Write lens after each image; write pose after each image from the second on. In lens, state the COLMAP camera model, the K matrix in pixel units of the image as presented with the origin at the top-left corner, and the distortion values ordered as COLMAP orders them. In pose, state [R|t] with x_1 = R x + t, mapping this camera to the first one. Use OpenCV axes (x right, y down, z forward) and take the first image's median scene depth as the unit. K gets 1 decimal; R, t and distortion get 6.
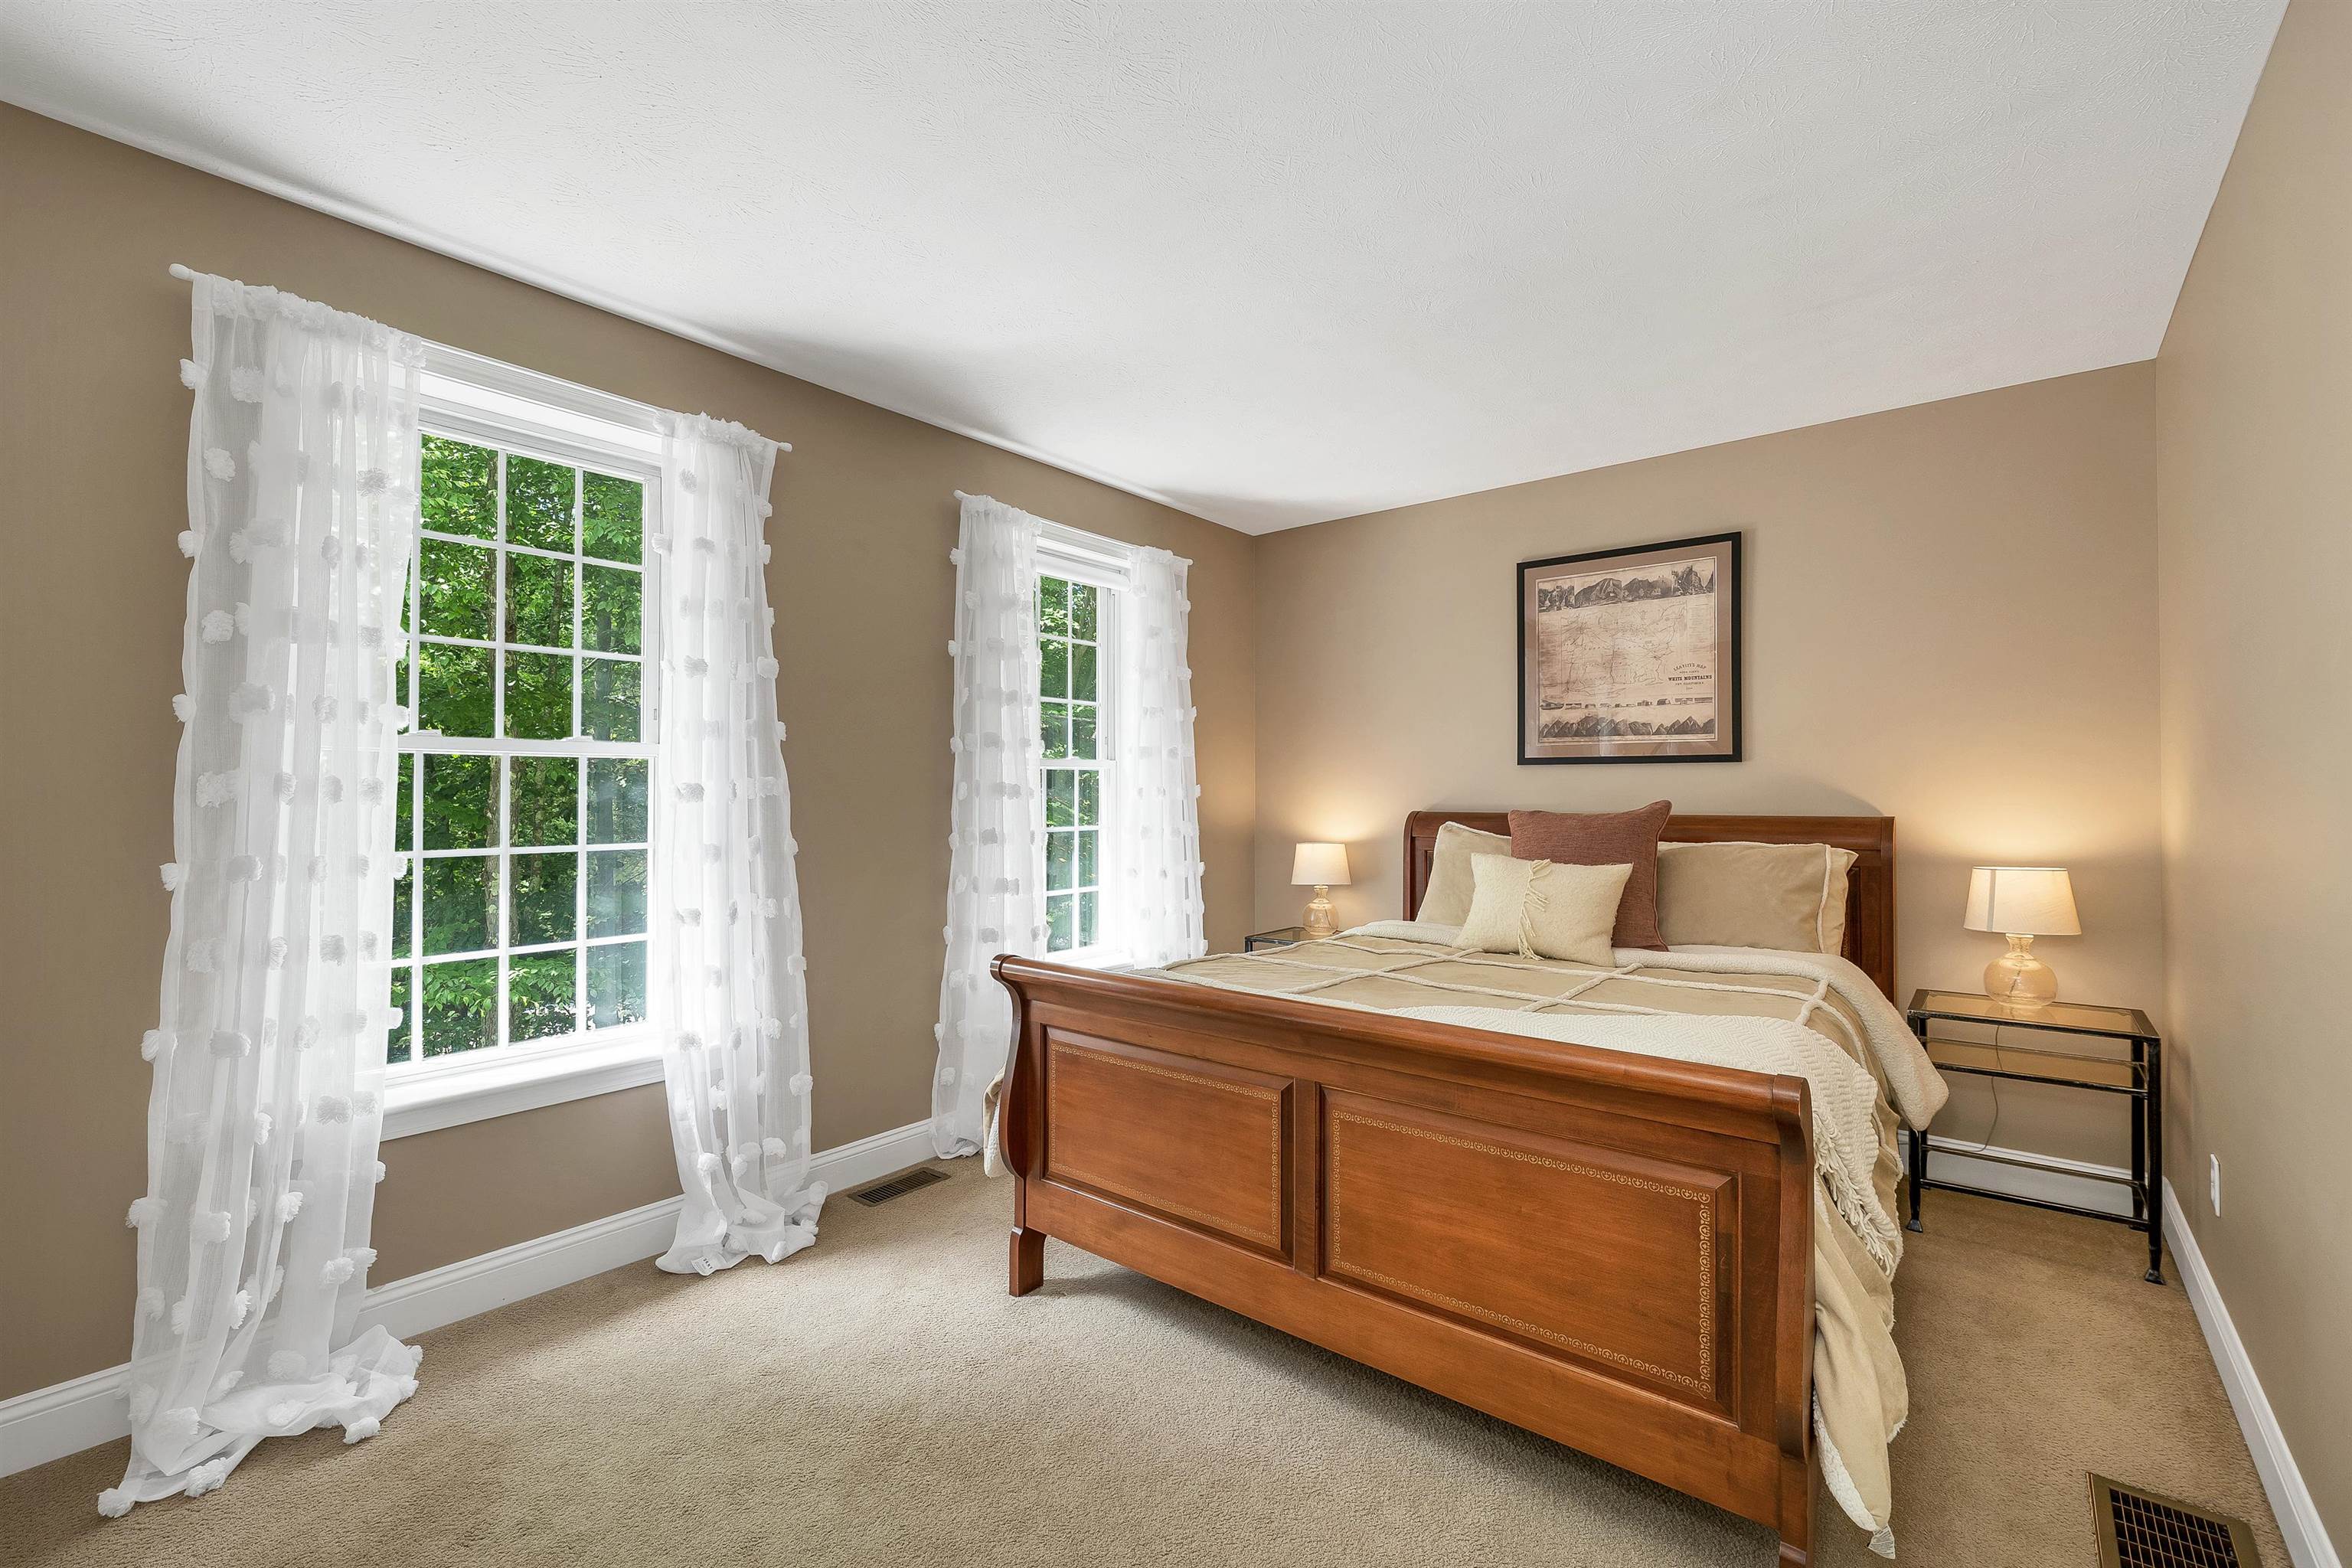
lens RADIAL K [[976.1, 0, 1186.8], [0, 976.1, 783.4], [0, 0, 1]] dist [-0.000194, 0.000087]
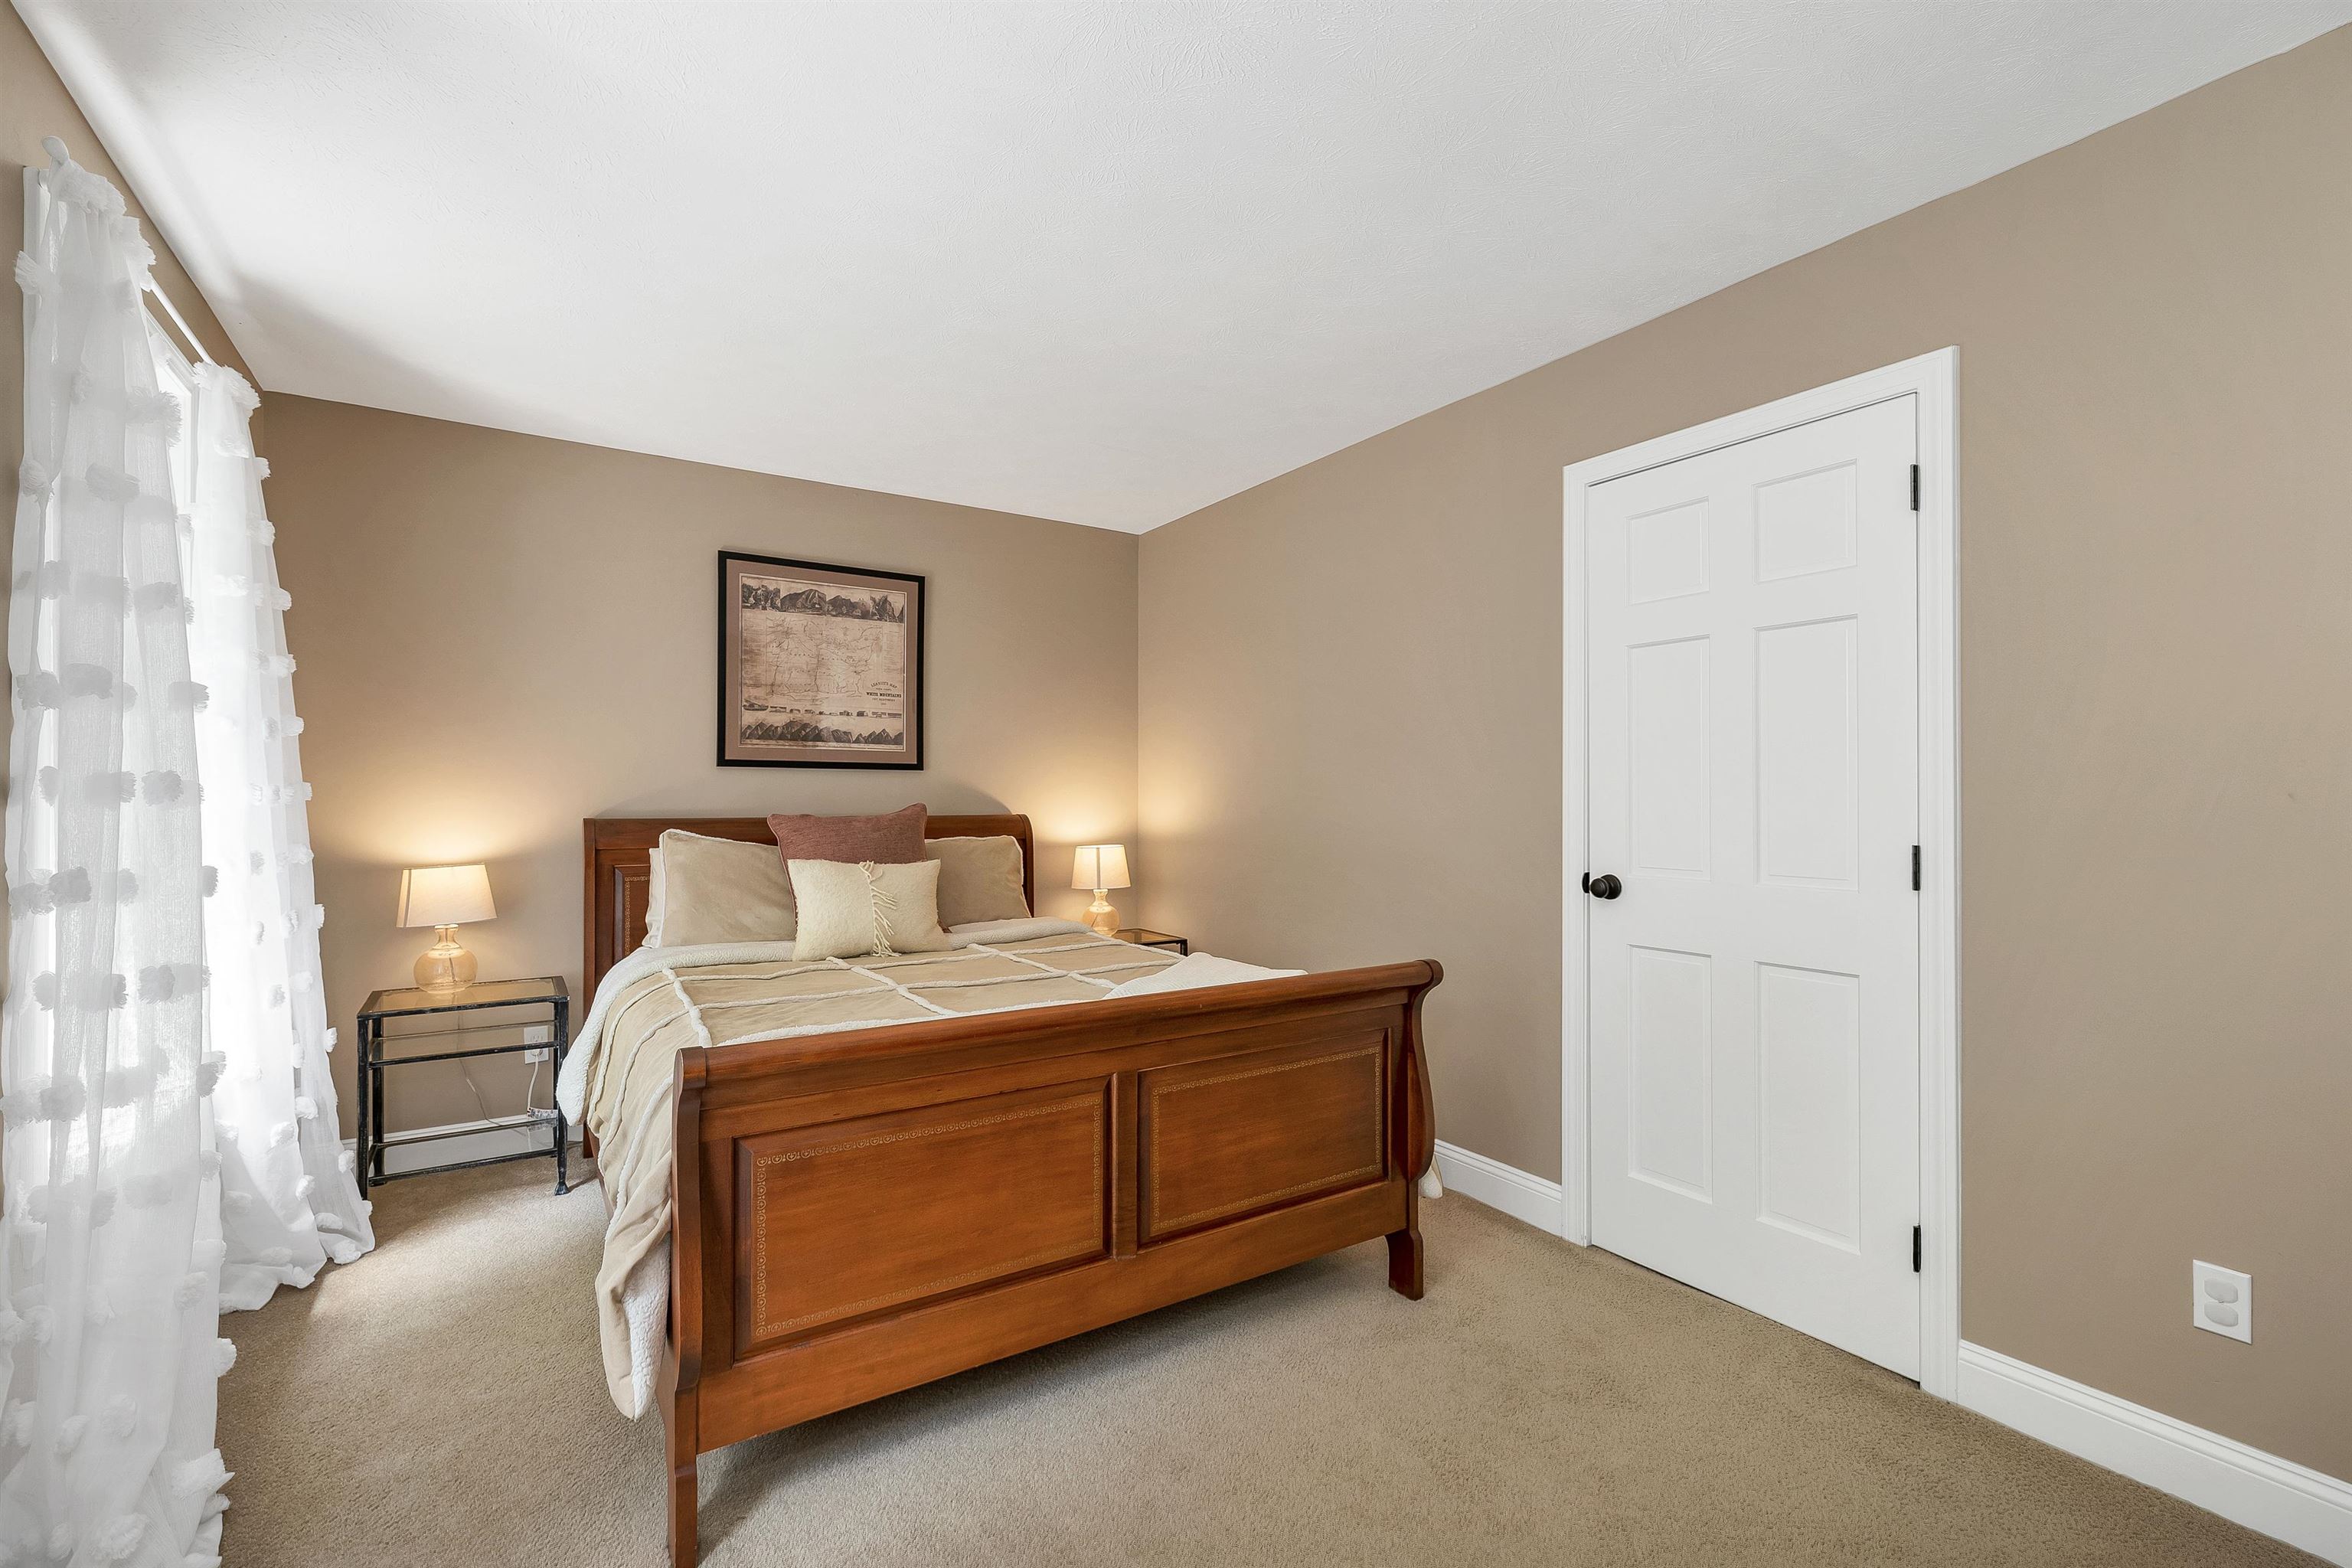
lens RADIAL K [[964.1, 0, 1167.8], [0, 964.1, 793.7], [0, 0, 1]] dist [-0.002671, -0.000254]
pose [[0.341550, 0.003563, 0.939857, -0.421568], [-0.009165, 0.999958, -0.000460, 0.004201], [-0.939819, -0.008456, 0.341568, 0.309281]]
